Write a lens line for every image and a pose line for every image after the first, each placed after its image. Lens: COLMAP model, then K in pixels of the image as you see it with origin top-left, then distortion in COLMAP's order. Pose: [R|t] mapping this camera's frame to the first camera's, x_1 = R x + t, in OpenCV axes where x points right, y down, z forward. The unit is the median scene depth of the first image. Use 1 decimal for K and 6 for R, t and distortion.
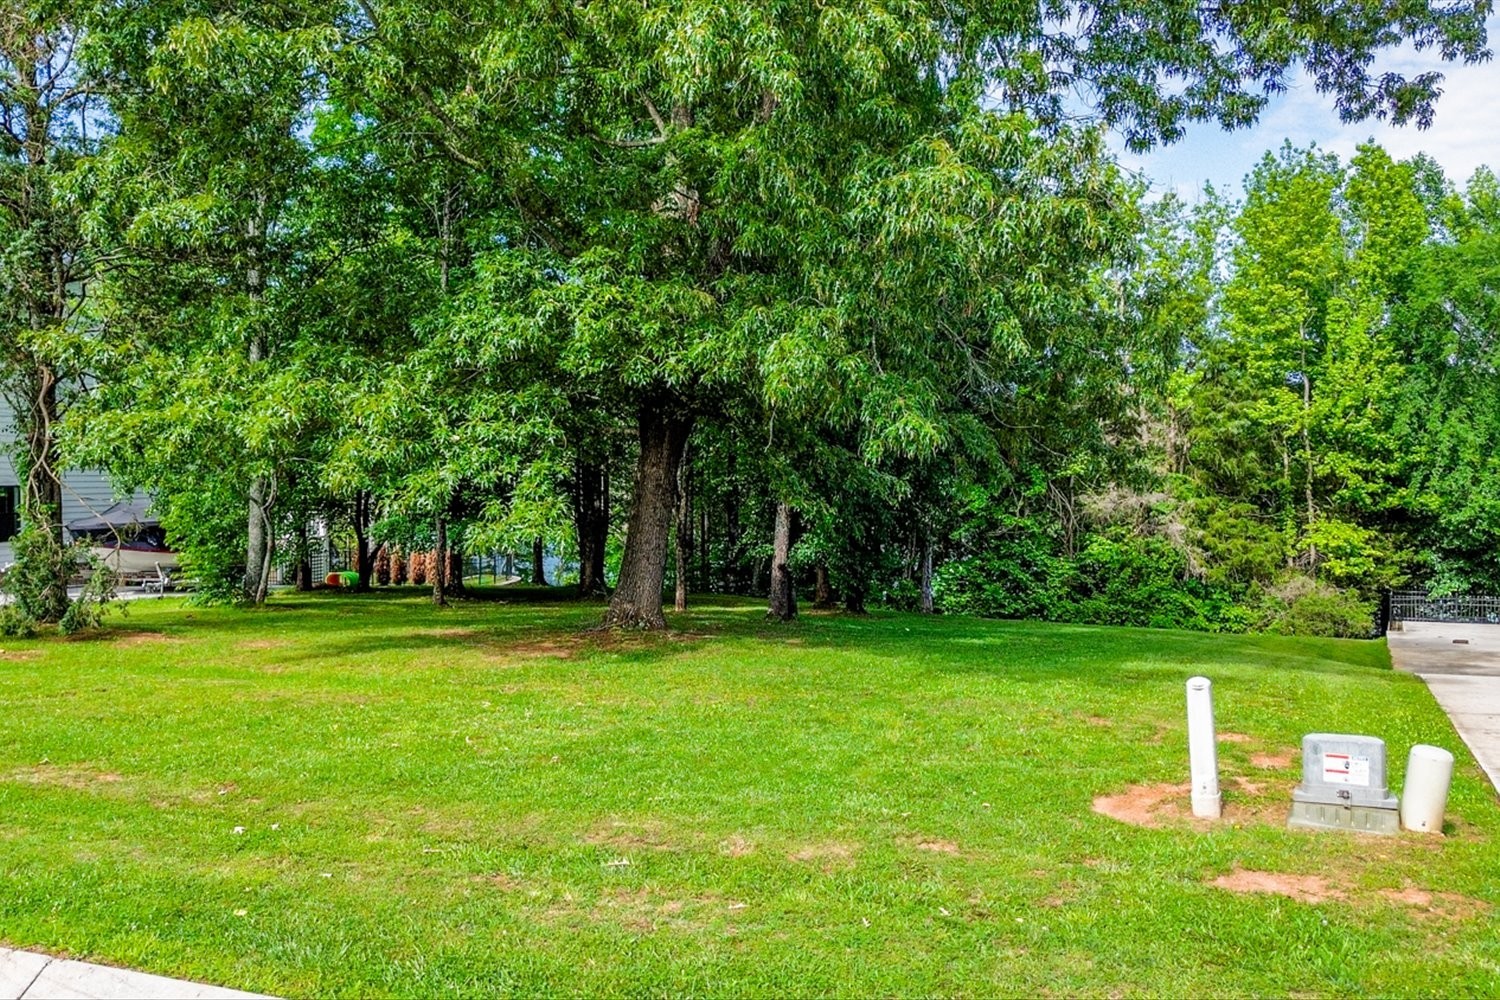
lens RADIAL K [[1255.0, 0, 750.4], [0, 1255.0, 486.3], [0, 0, 1]] dist [0.088105, -0.121829]
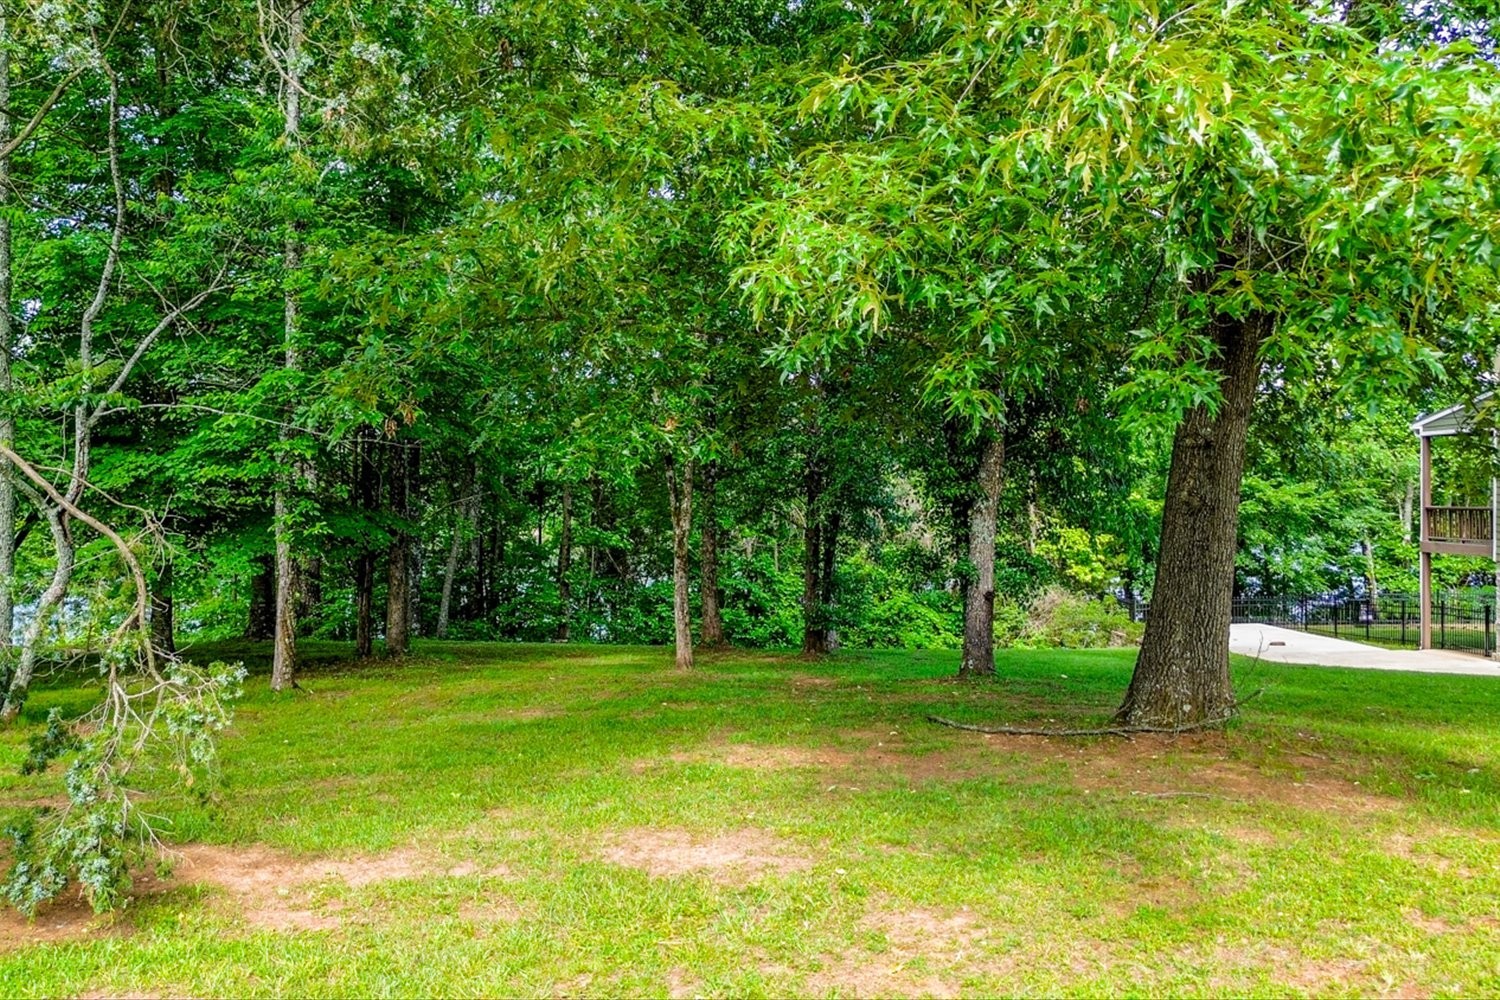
lens RADIAL K [[1255.0, 0, 750.4], [0, 1255.0, 486.3], [0, 0, 1]] dist [0.088105, -0.121829]
pose [[0.871800, 0.002550, 0.489855, -0.227873], [0.004416, 0.999905, -0.013064, 0.008647], [-0.489841, 0.013552, 0.871706, 0.280349]]
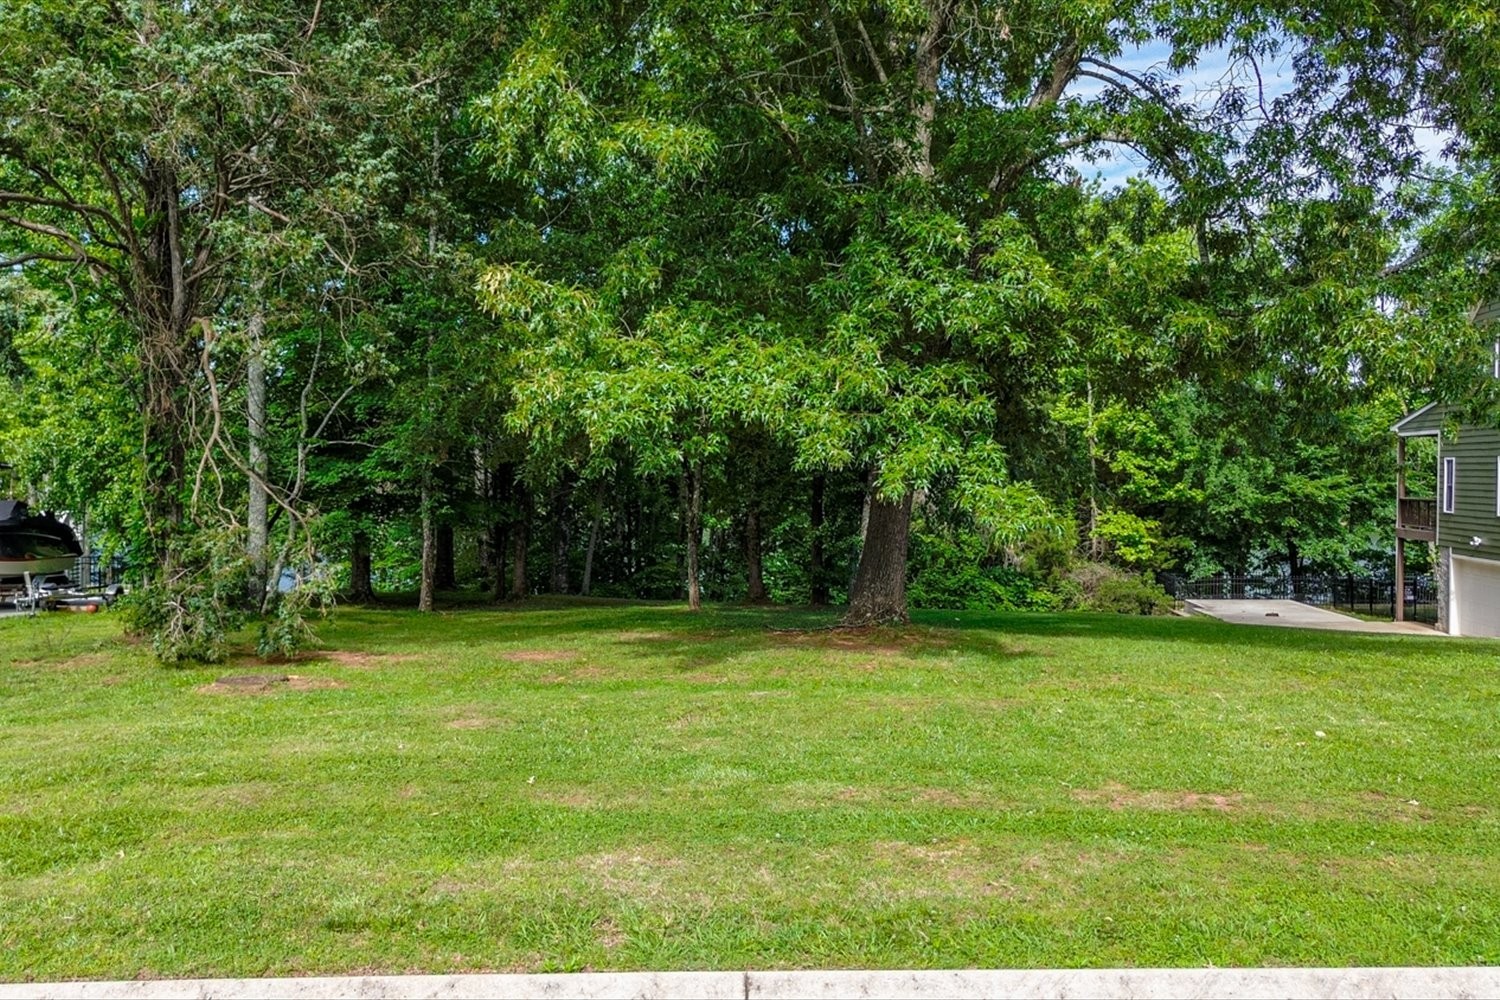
lens RADIAL K [[1255.0, 0, 750.4], [0, 1255.0, 486.3], [0, 0, 1]] dist [0.088105, -0.121829]
pose [[0.943332, 0.000333, 0.331851, -0.217751], [-0.000374, 1.000000, 0.000060, 0.004303], [-0.331850, -0.000180, 0.943332, 0.061575]]
